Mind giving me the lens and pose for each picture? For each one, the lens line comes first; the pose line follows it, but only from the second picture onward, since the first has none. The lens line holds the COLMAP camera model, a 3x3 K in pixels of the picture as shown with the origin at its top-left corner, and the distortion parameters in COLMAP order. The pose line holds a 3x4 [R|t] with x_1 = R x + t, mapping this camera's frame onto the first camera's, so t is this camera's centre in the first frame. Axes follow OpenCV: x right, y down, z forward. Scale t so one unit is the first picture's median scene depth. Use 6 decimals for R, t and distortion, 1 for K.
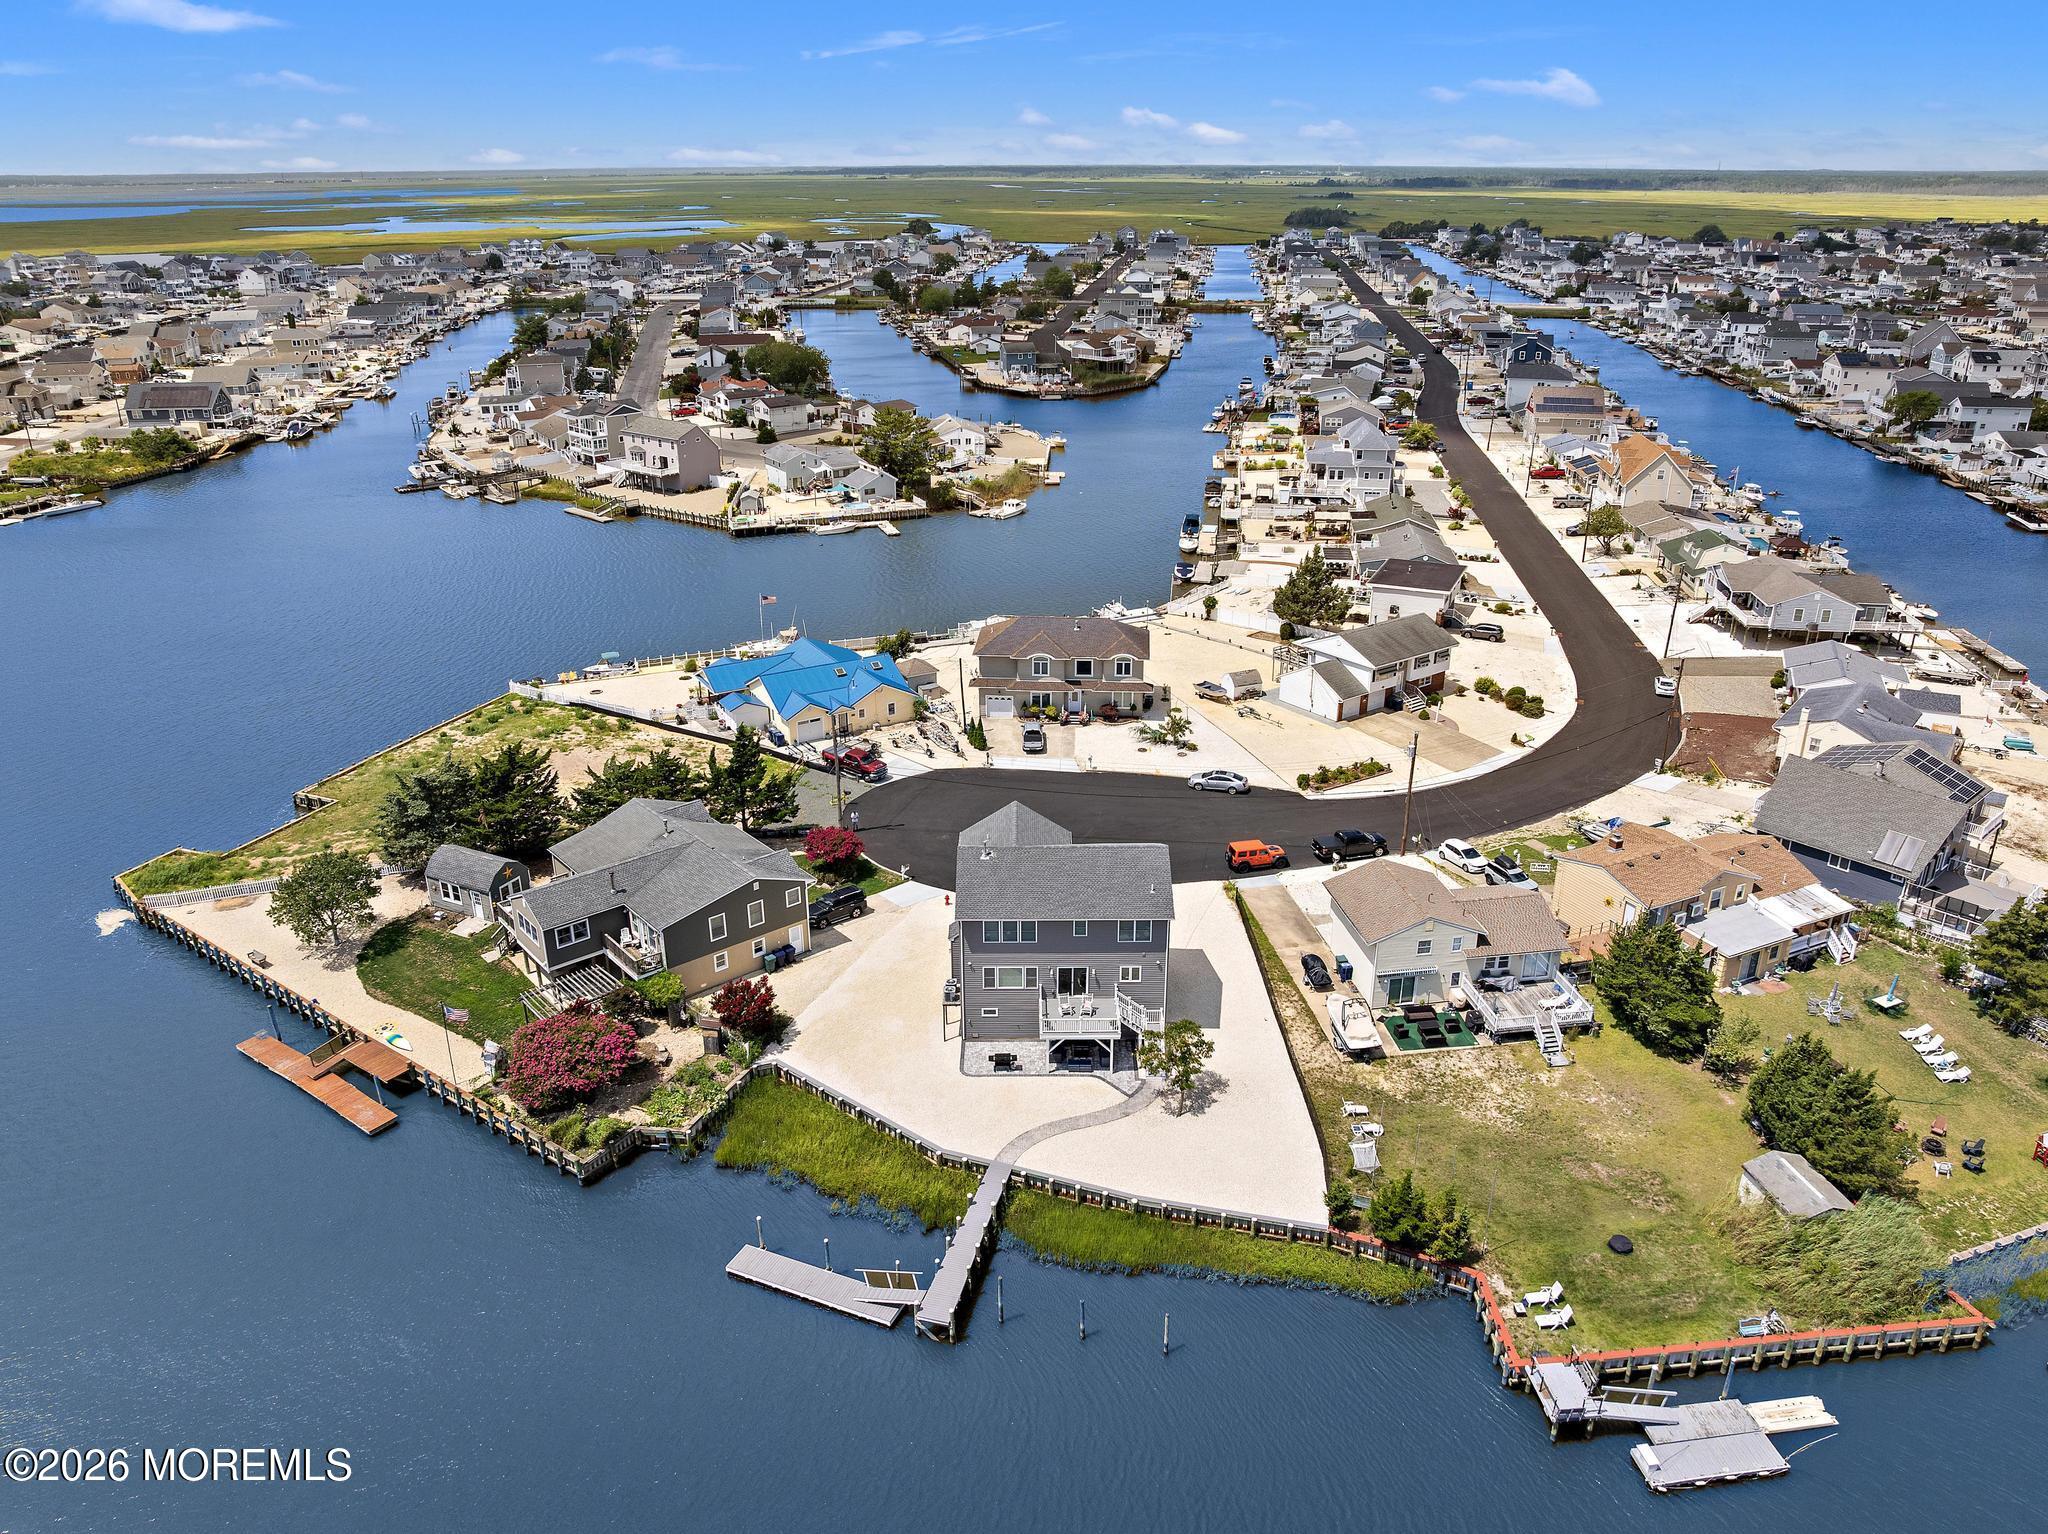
lens RADIAL K [[1465.1, 0, 1024.0], [0, 1465.1, 767.0], [0, 0, 1]] dist [-0.041258, 0.007504]
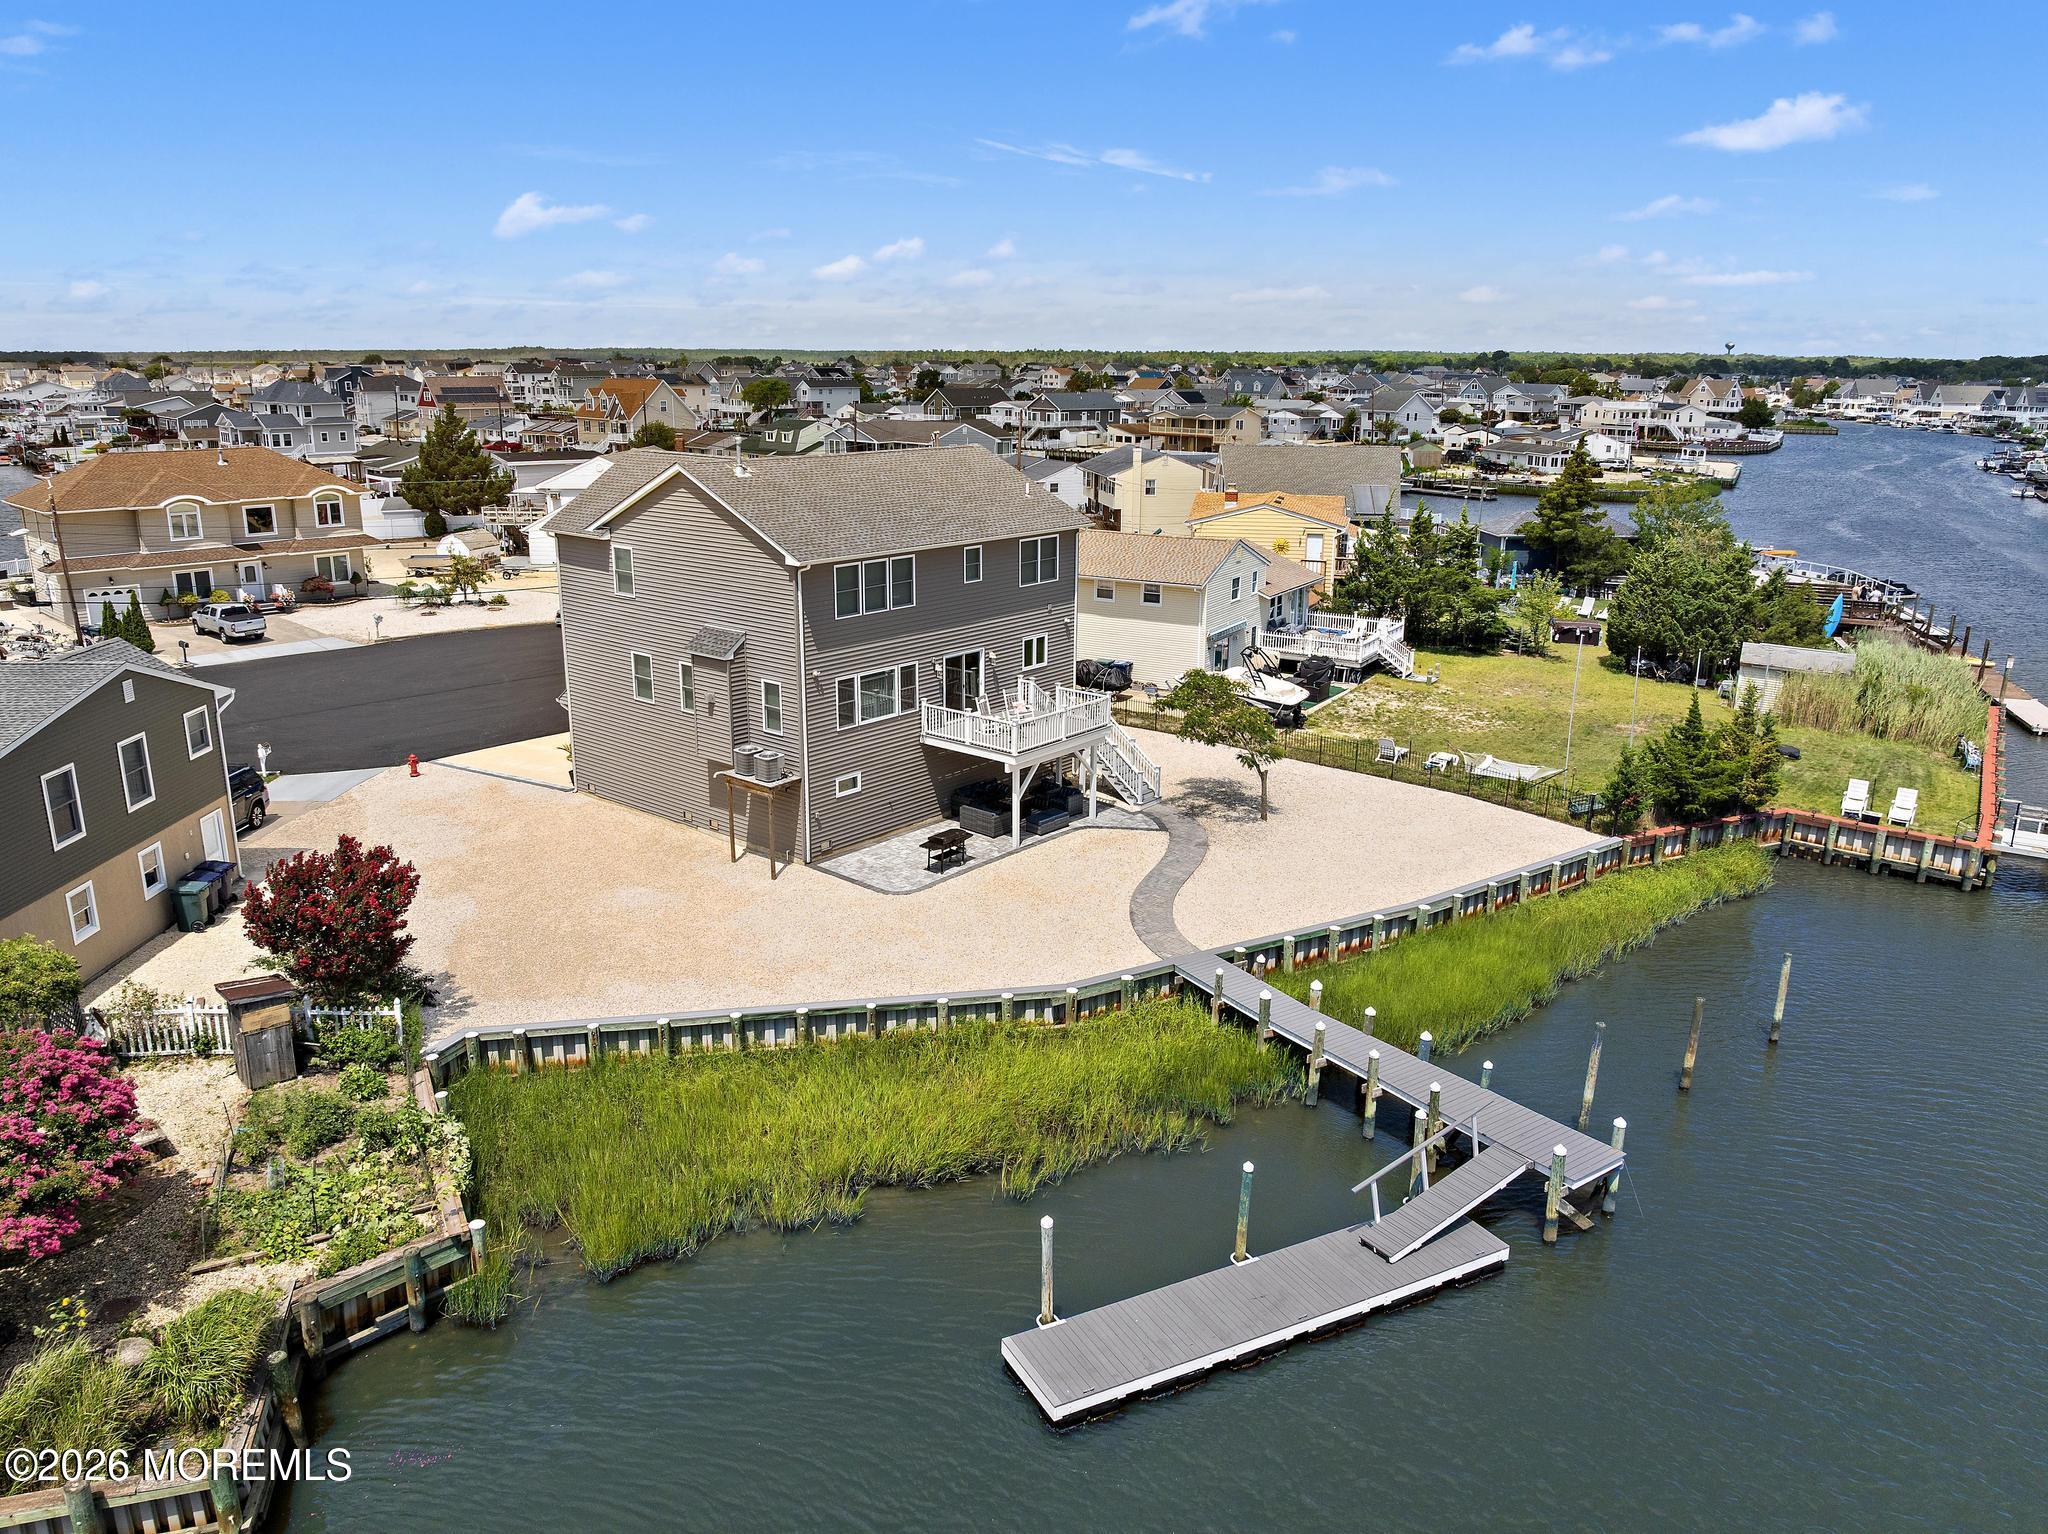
lens RADIAL K [[1465.1, 0, 1024.0], [0, 1465.1, 767.0], [0, 0, 1]] dist [-0.041258, 0.007504]
pose [[0.626931, -0.195870, 0.754051, -0.343776], [0.295632, 0.955299, 0.002352, 0.178124], [-0.720804, 0.221447, 0.656812, 0.648459]]
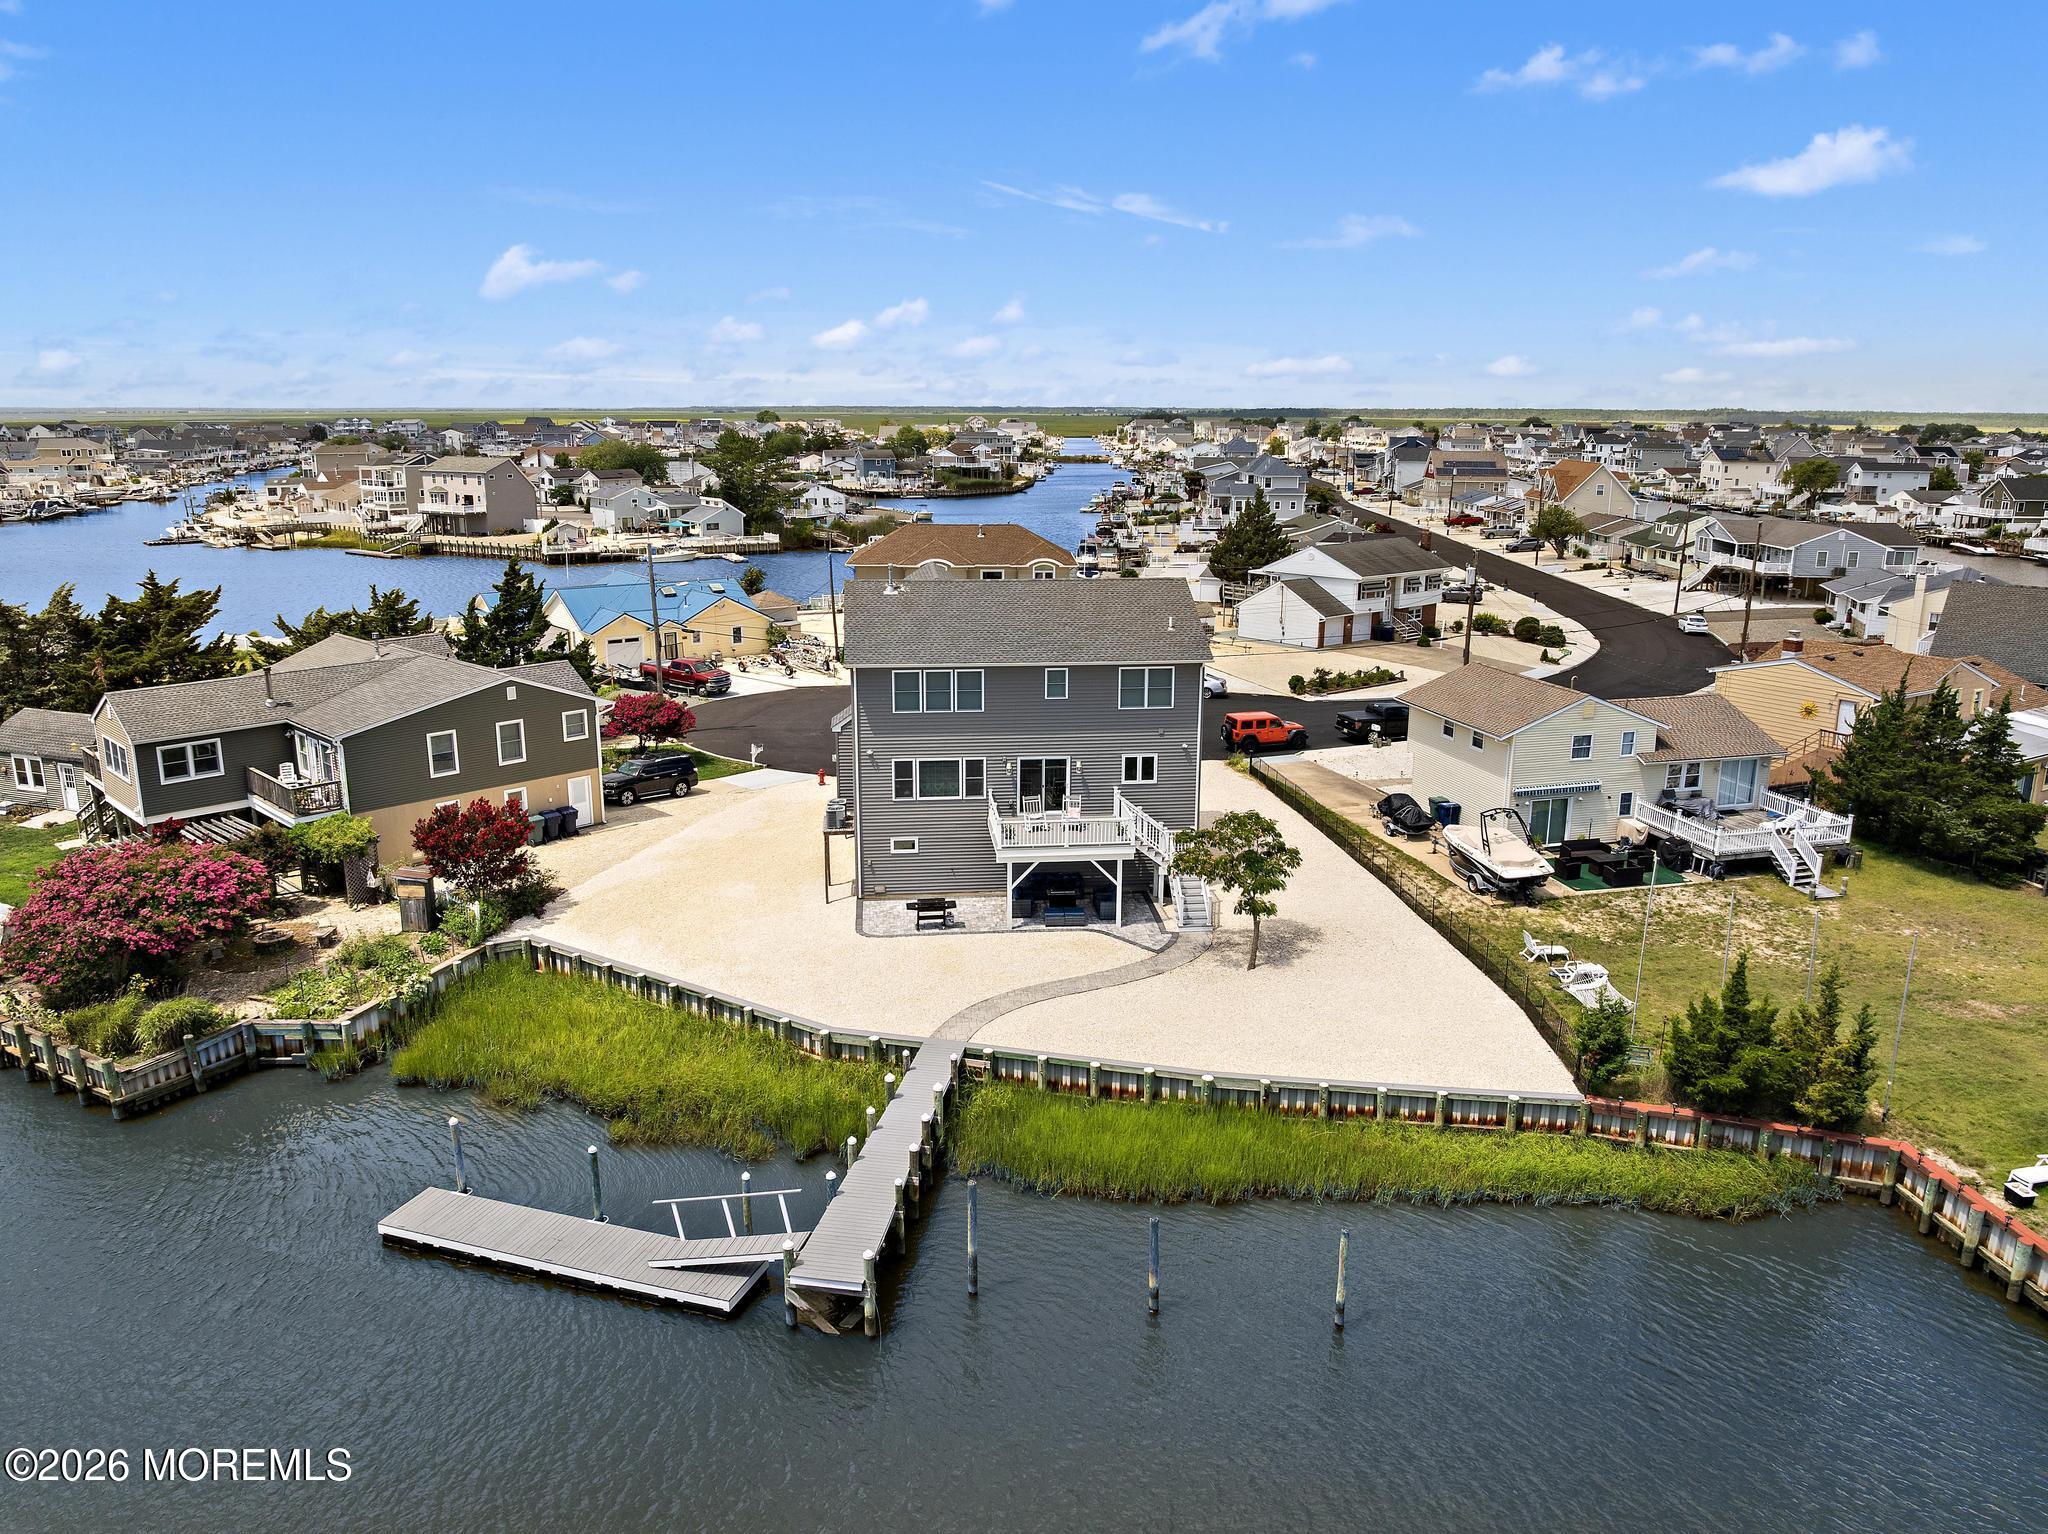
lens RADIAL K [[1449.7, 0, 1027.9], [0, 1449.7, 763.4], [0, 0, 1]] dist [-0.041193, -0.005198]
pose [[0.994044, -0.013965, 0.108082, -0.036415], [0.031721, 0.985890, -0.164359, 0.233001], [-0.104261, 0.166809, 0.980461, 0.417817]]
